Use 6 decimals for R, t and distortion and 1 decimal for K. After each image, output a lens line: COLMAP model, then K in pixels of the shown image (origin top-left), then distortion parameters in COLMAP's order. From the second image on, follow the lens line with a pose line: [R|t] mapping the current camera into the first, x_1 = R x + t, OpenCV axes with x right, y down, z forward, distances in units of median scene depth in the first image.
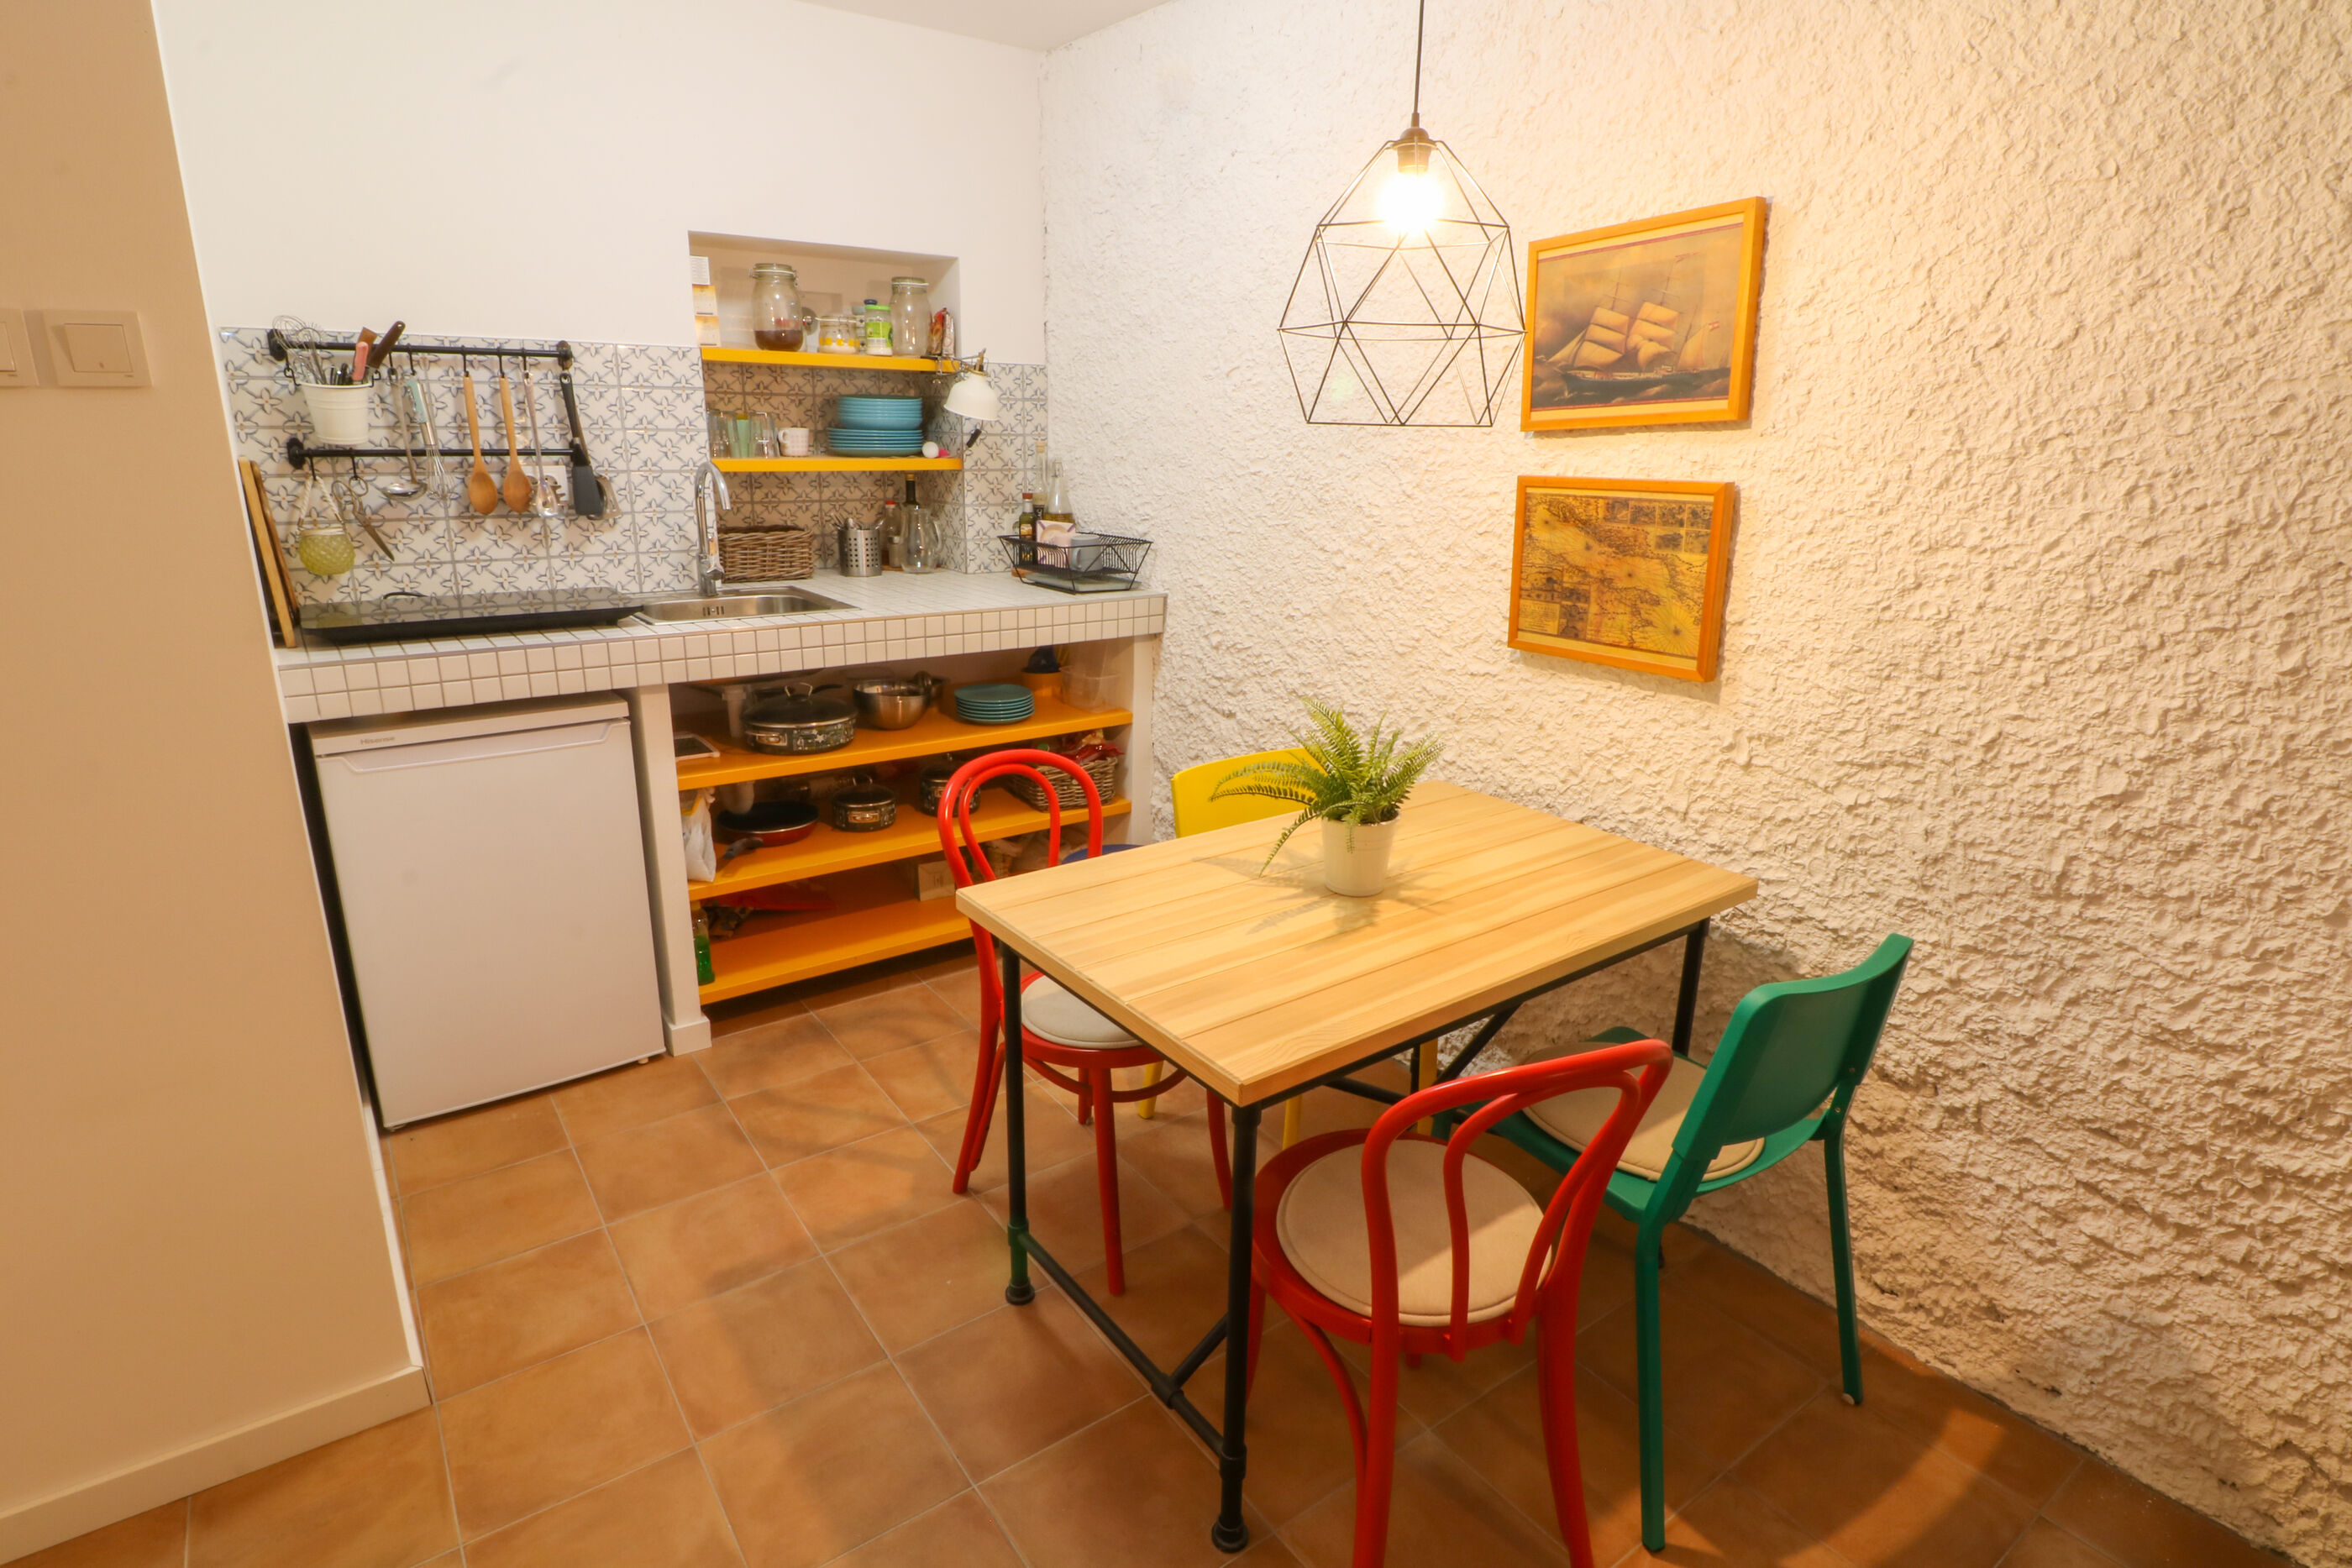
lens RADIAL K [[1216.0, 0, 1189.0], [0, 1216.0, 778.0], [0, 0, 1]] dist [0.001785, -0.012271]
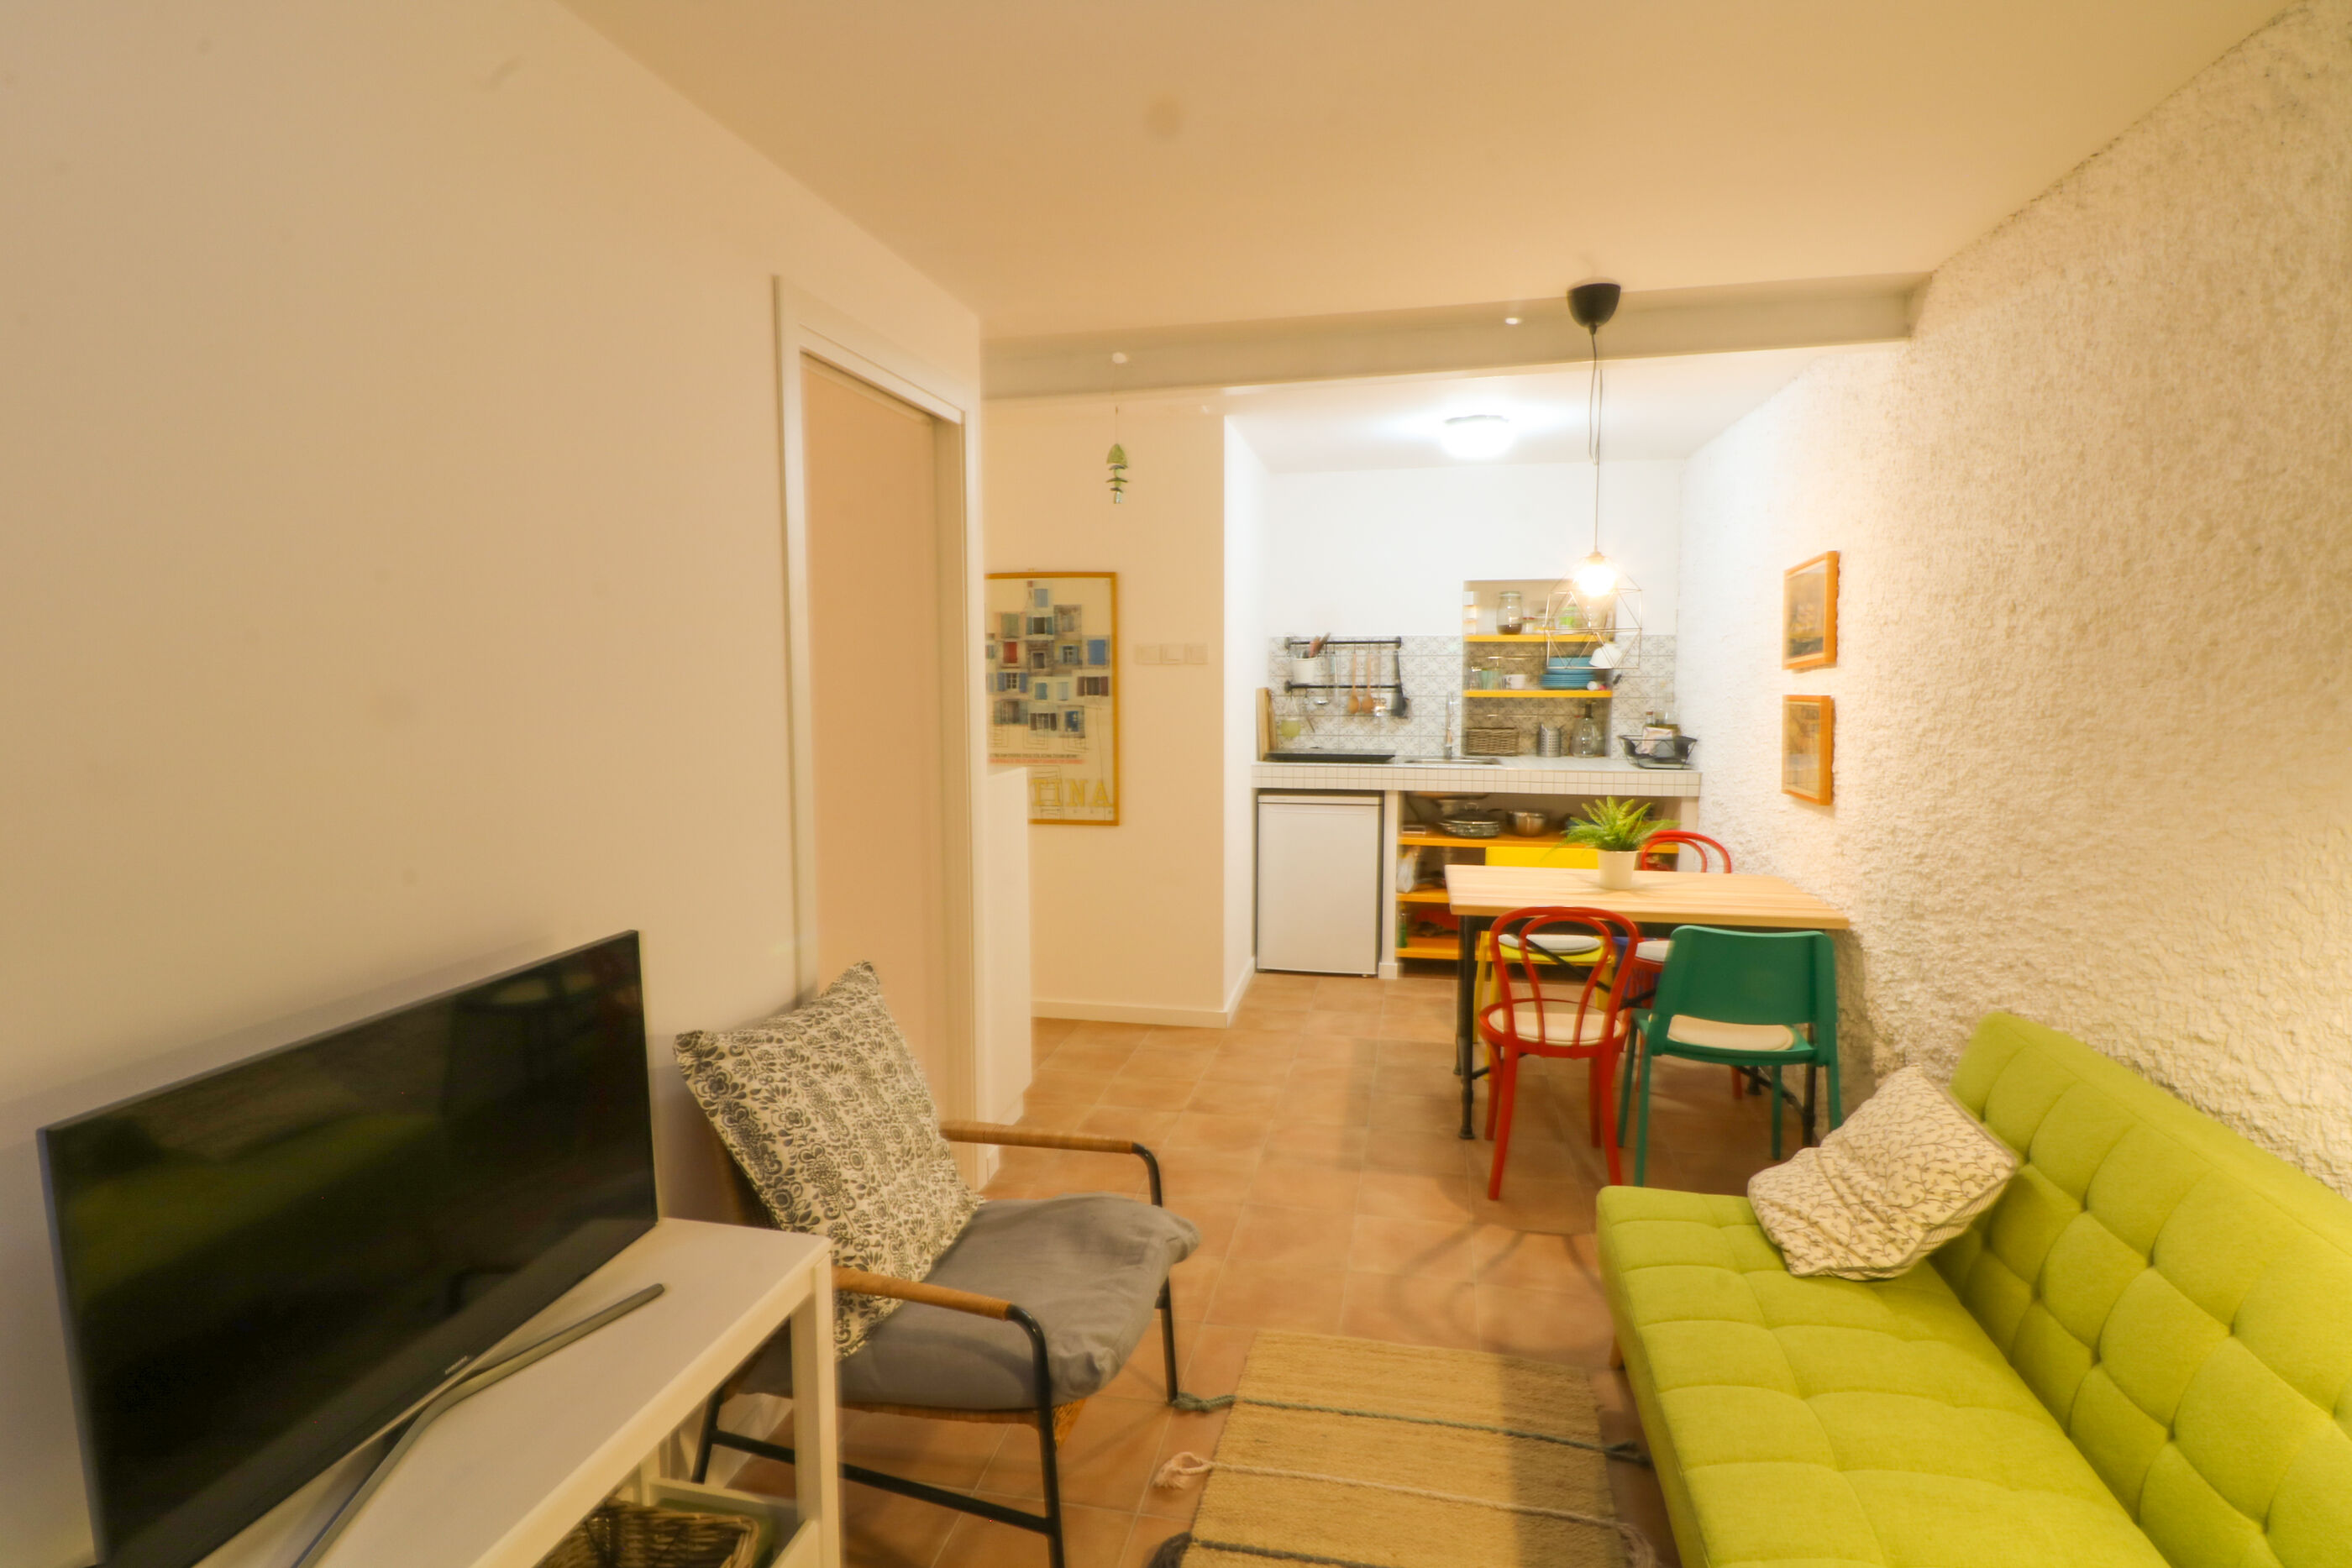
lens RADIAL K [[1177.4, 0, 1176.9], [0, 1177.4, 774.8], [0, 0, 1]] dist [0.000088, -0.012825]
pose [[0.667077, 0.050123, -0.743300, 0.794552], [-0.196689, 0.974182, -0.110828, 0.187475], [0.718555, 0.220130, 0.659713, -0.604462]]
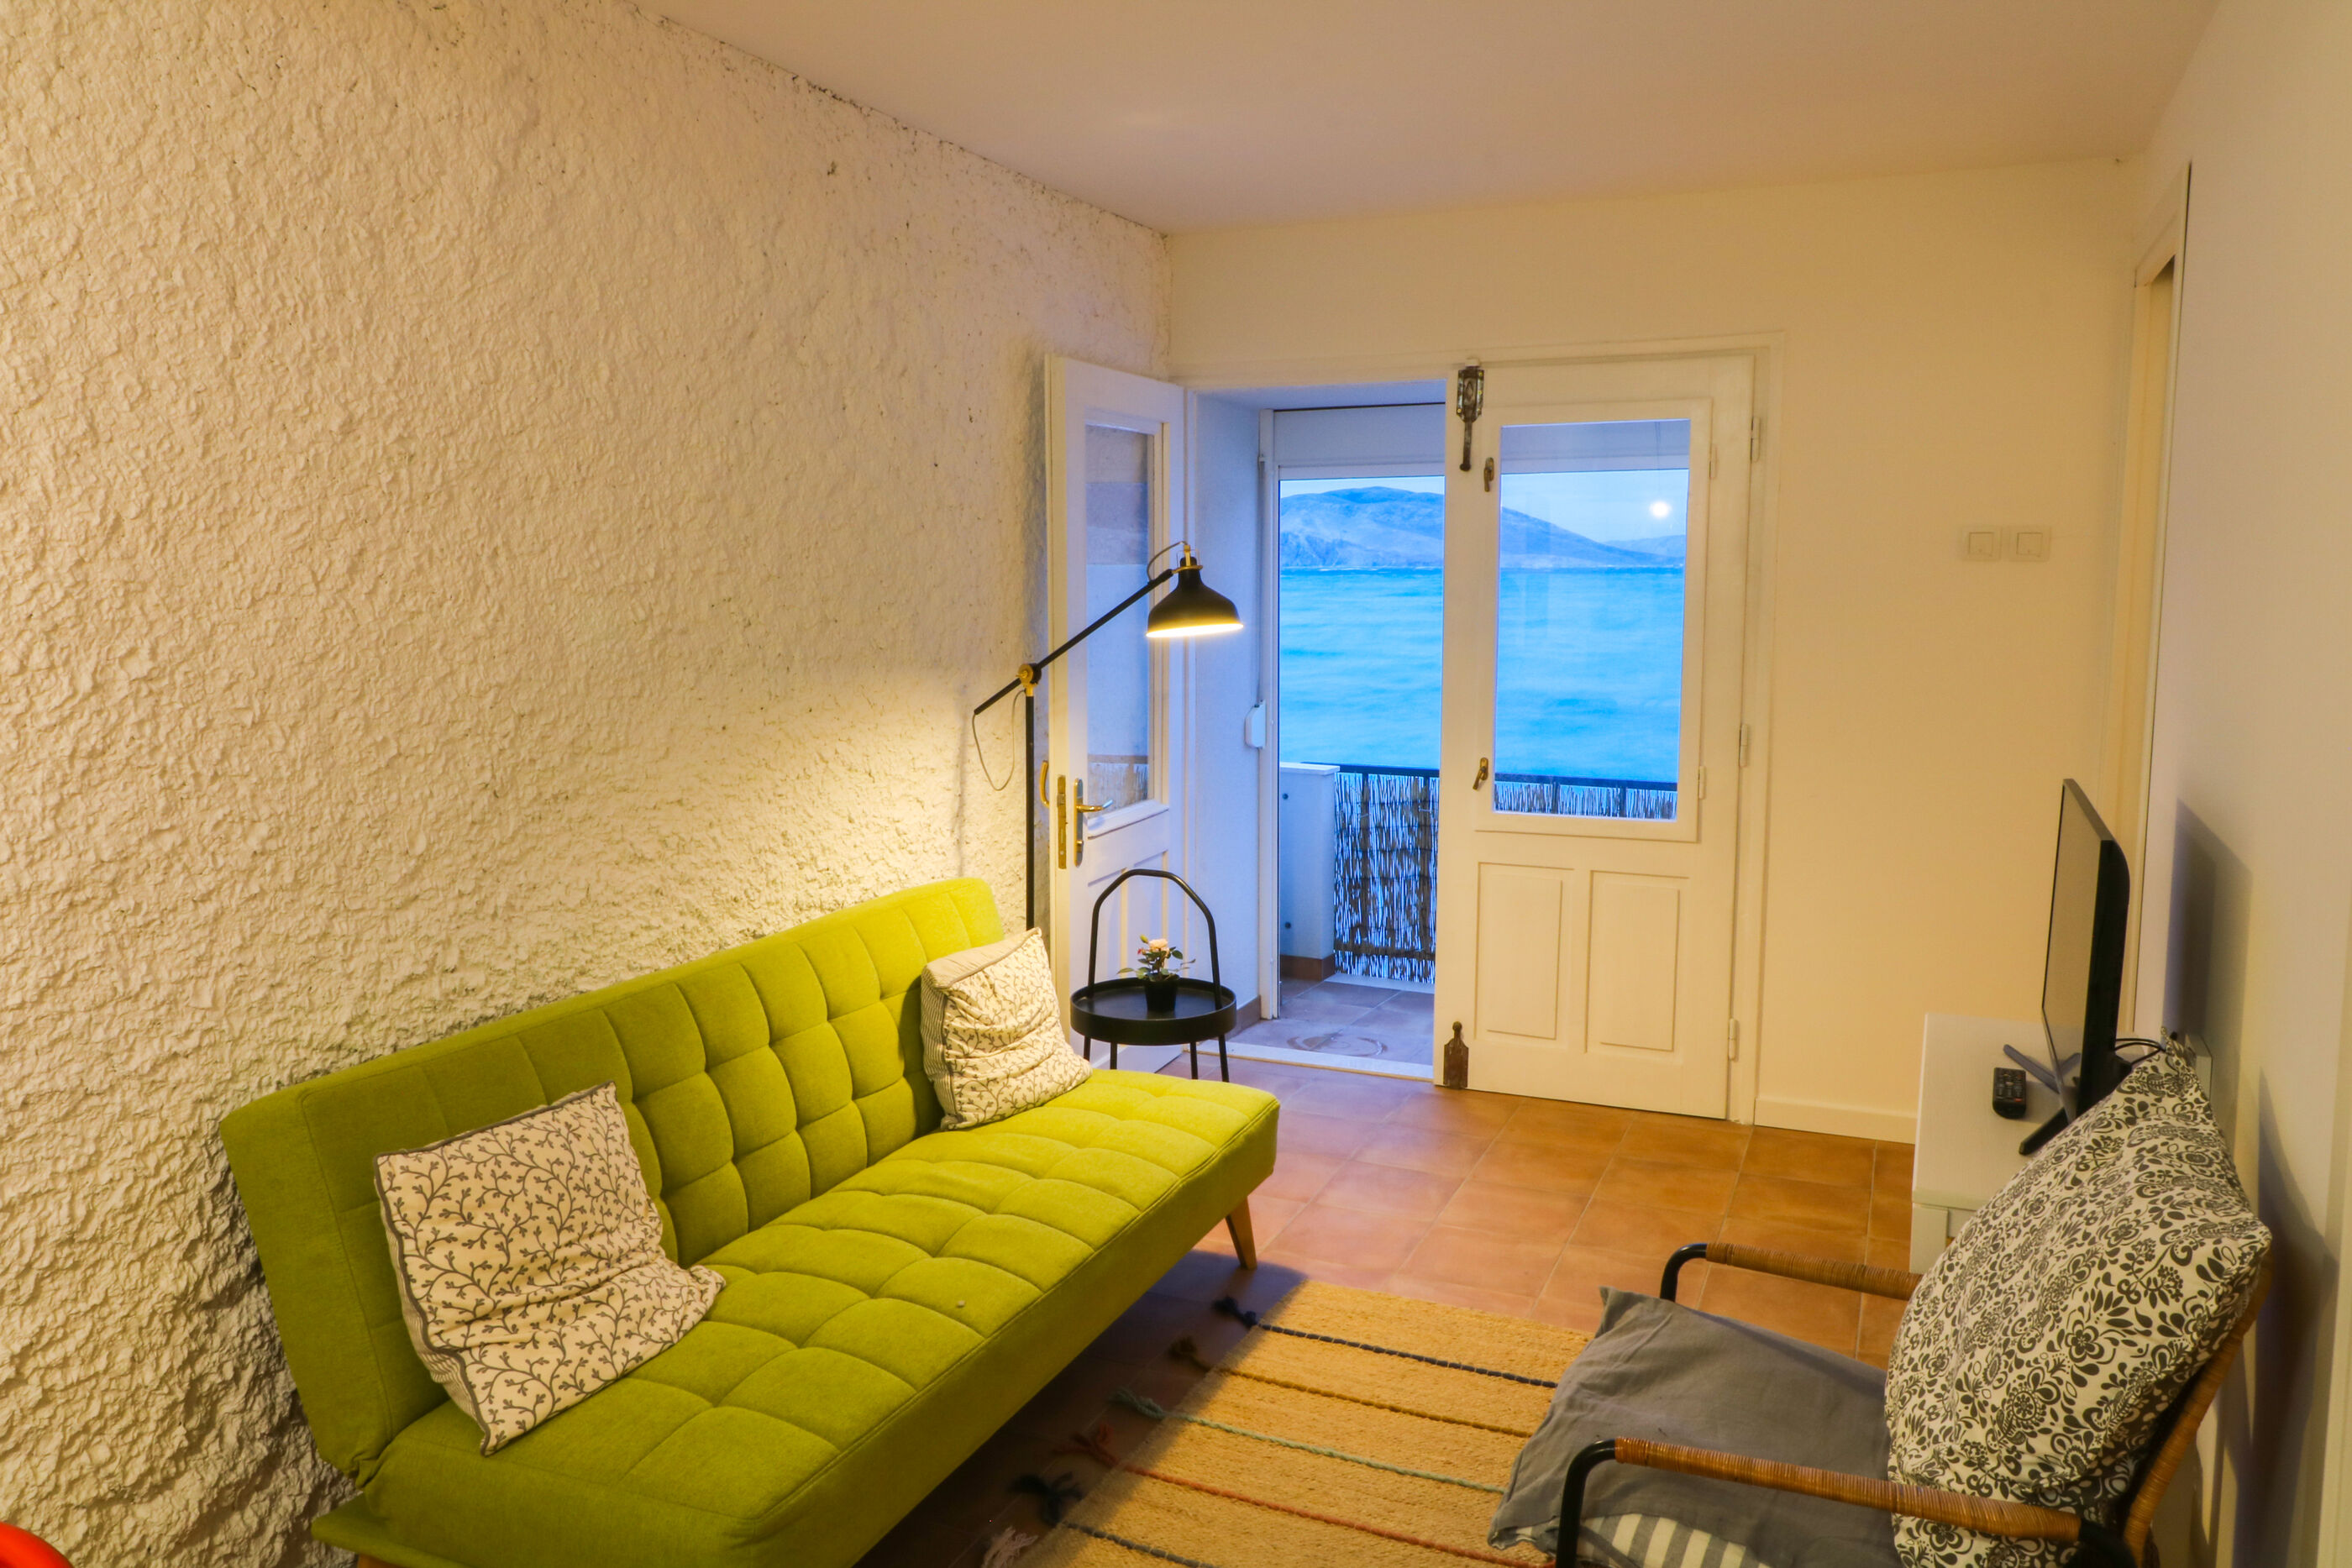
lens RADIAL K [[1705.4, 0, 1176.9], [0, 1705.4, 777.9], [0, 0, 1]] dist [0.015110, -0.009610]
pose [[-0.502201, -0.124777, 0.855701, -0.300932], [0.240128, 0.930497, 0.276613, -0.115947], [-0.830742, 0.344393, -0.437334, 0.336580]]
